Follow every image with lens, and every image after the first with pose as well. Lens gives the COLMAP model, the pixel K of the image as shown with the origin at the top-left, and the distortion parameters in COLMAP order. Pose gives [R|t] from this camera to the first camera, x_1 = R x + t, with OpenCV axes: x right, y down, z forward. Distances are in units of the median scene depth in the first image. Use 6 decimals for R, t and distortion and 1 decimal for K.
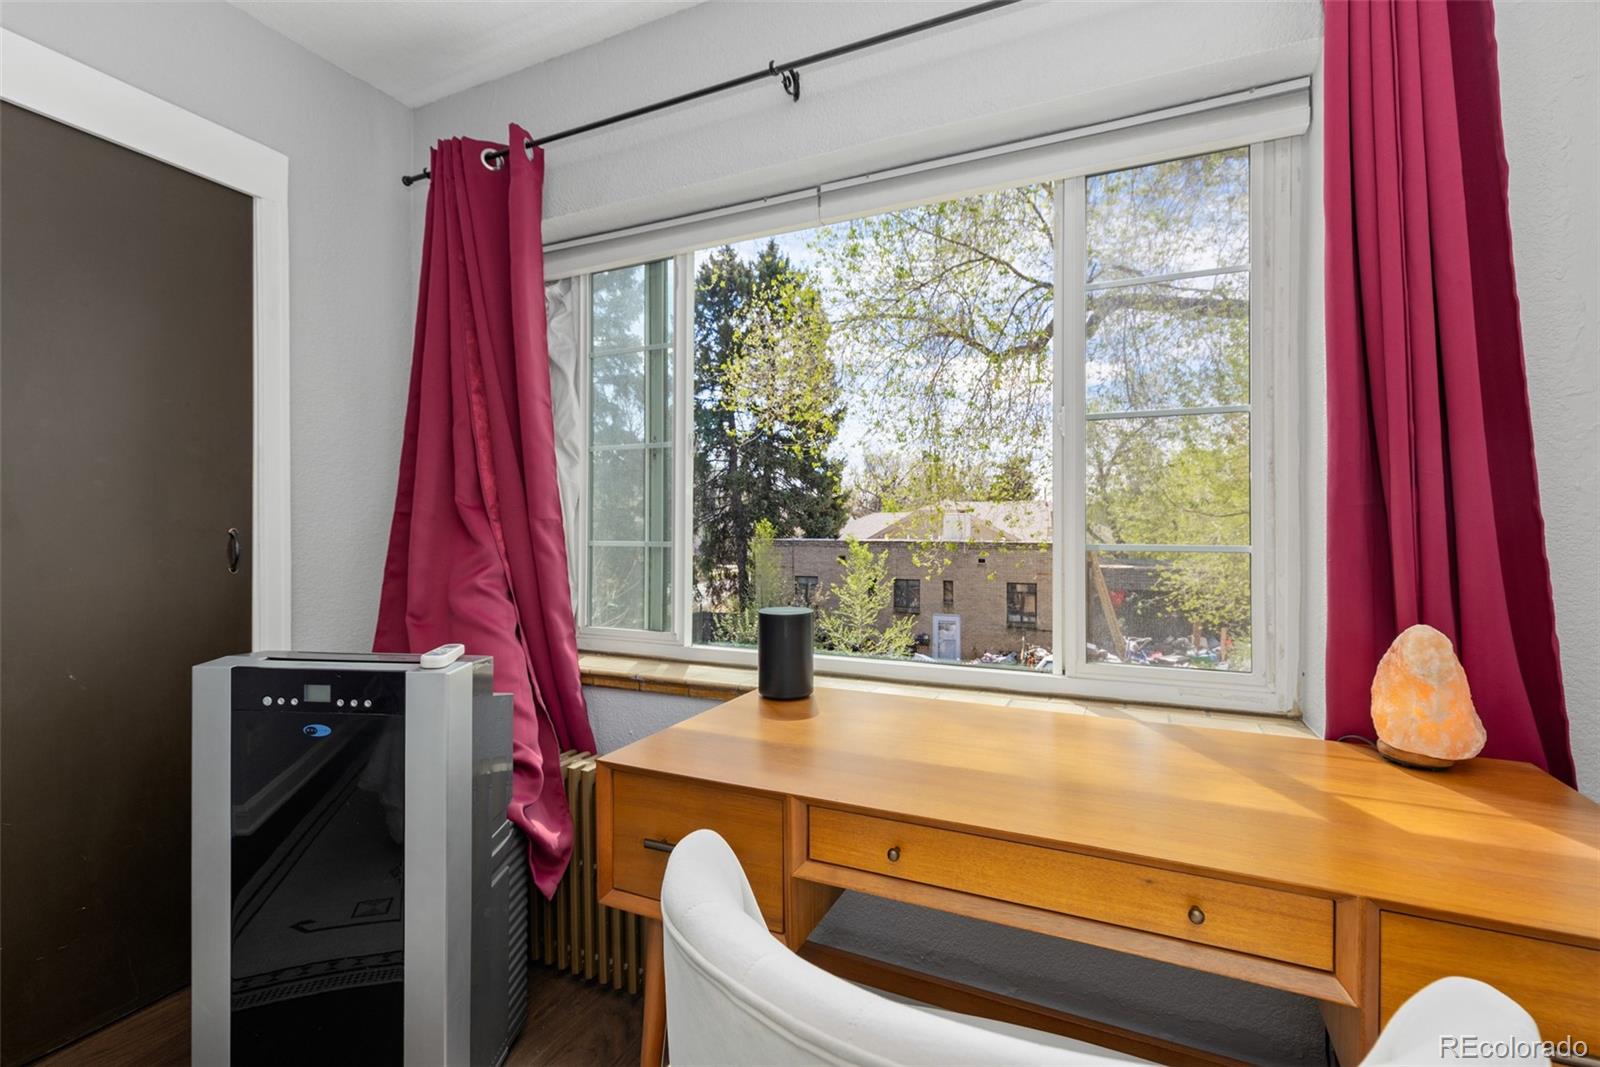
lens RADIAL K [[726.2, 0, 788.5], [0, 726.2, 529.4], [0, 0, 1]] dist [0.014041, -0.006656]
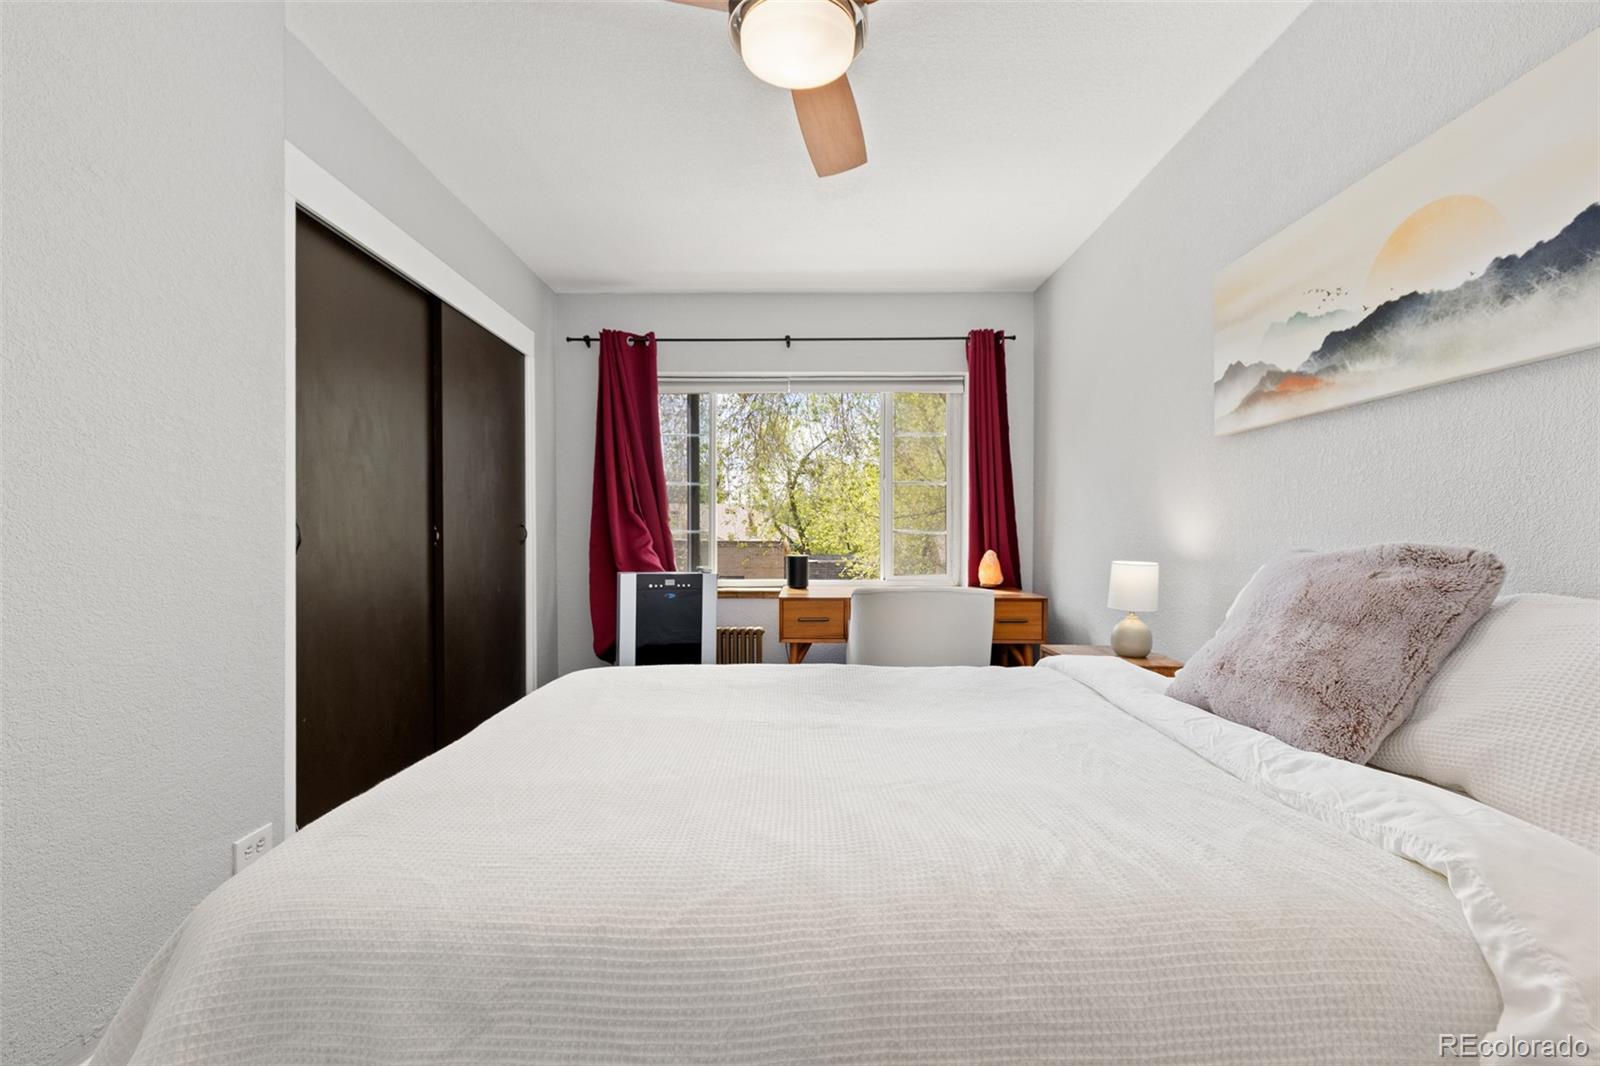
lens RADIAL K [[730.2, 0, 797.0], [0, 730.2, 543.1], [0, 0, 1]] dist [0.002903, -0.000422]
pose [[0.908585, -0.006443, 0.417651, -1.189393], [-0.000687, 0.999857, 0.016918, 0.026482], [-0.417700, -0.015658, 0.908450, -1.483529]]
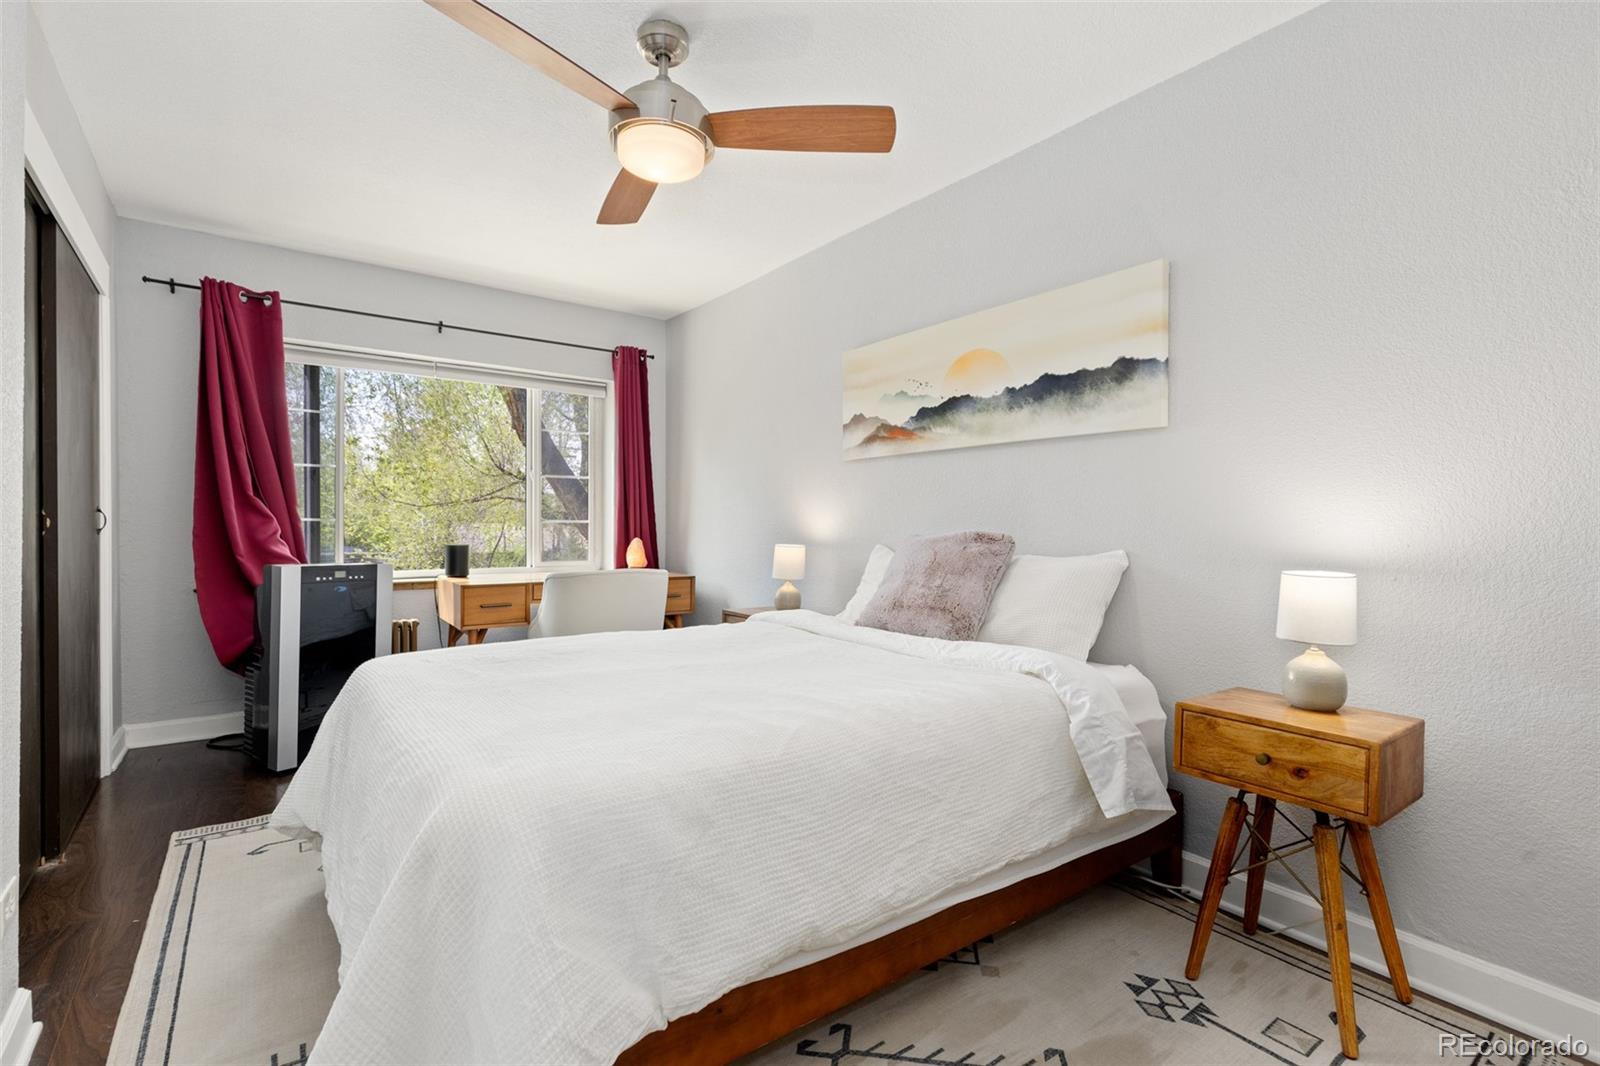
lens RADIAL K [[728.3, 0, 795.4], [0, 728.3, 532.3], [0, 0, 1]] dist [0.008881, -0.000794]
pose [[0.471170, -0.008206, 0.882004, -1.880932], [-0.008873, 0.999862, 0.014043, 0.024549], [-0.881998, -0.014443, 0.471033, -1.403014]]
